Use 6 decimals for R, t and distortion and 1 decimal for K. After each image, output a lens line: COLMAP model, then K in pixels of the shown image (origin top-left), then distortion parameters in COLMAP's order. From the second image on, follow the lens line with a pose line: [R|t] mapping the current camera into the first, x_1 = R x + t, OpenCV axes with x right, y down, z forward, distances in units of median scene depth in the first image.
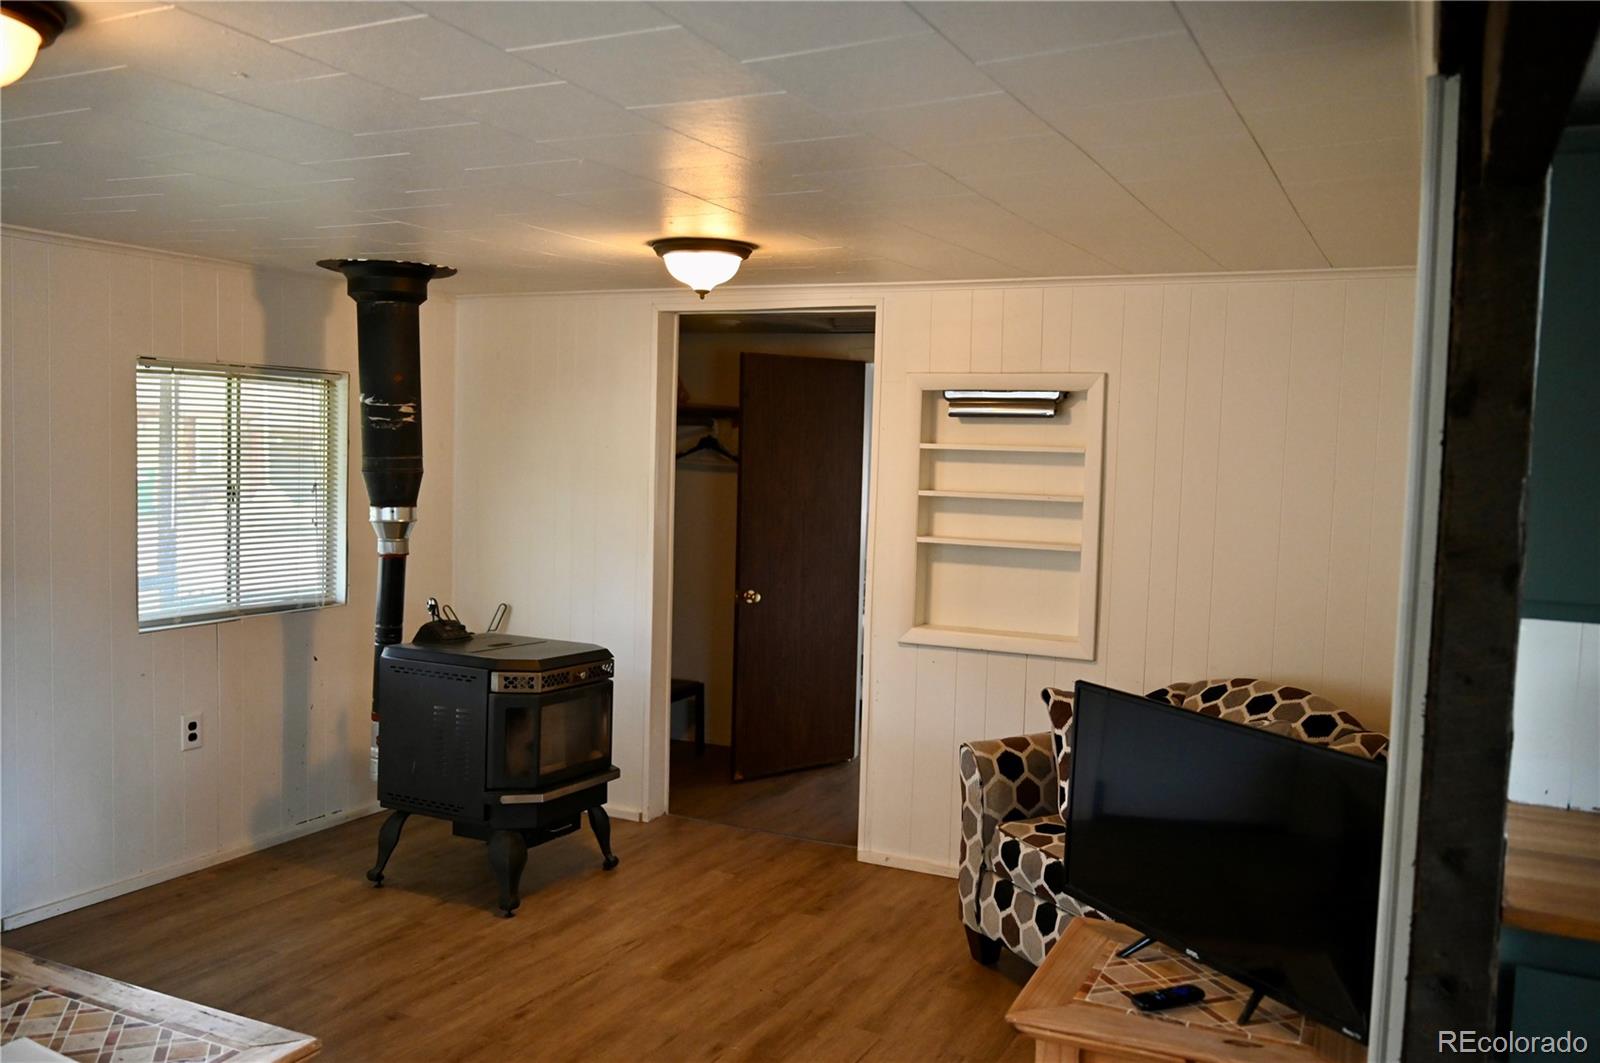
lens RADIAL K [[1288.0, 0, 802.9], [0, 1288.0, 535.1], [0, 0, 1]] dist [-0.004212, -0.004594]
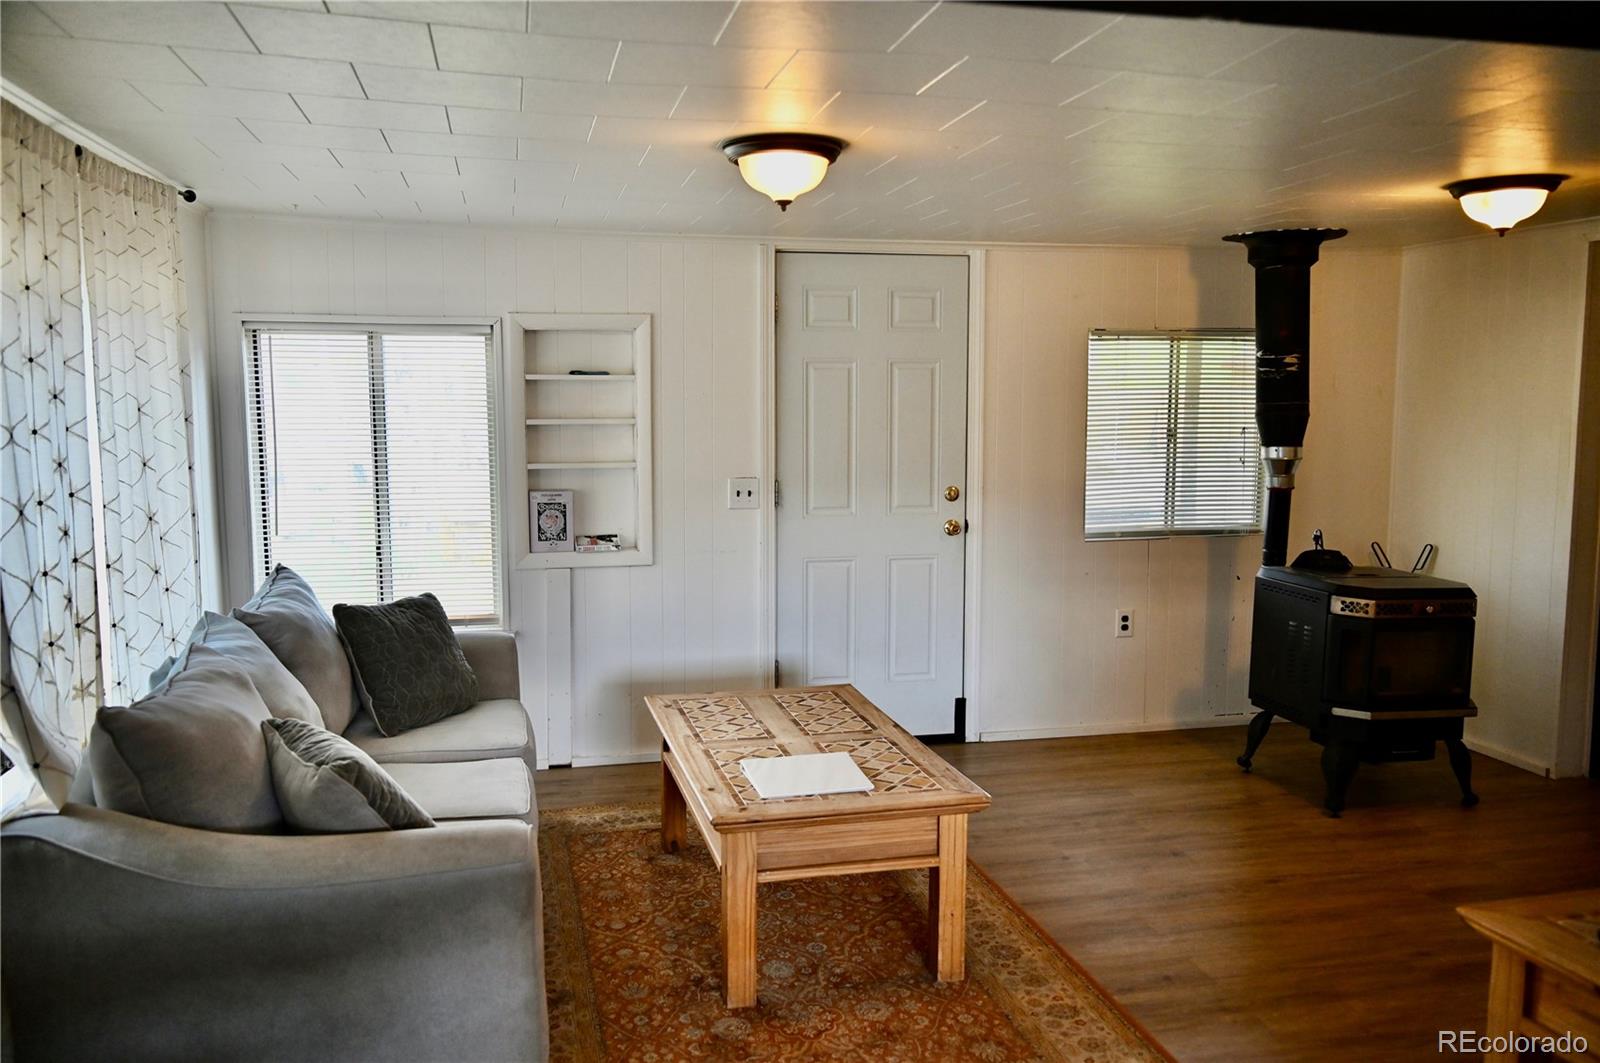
lens RADIAL K [[1288.0, 0, 799.7], [0, 1288.0, 532.2], [0, 0, 1]] dist [-0.004212, -0.004594]
pose [[0.622978, 0.056016, -0.780231, 0.310767], [-0.032028, 0.998423, 0.046109, 0.014986], [0.781583, -0.003736, 0.623790, -0.043062]]
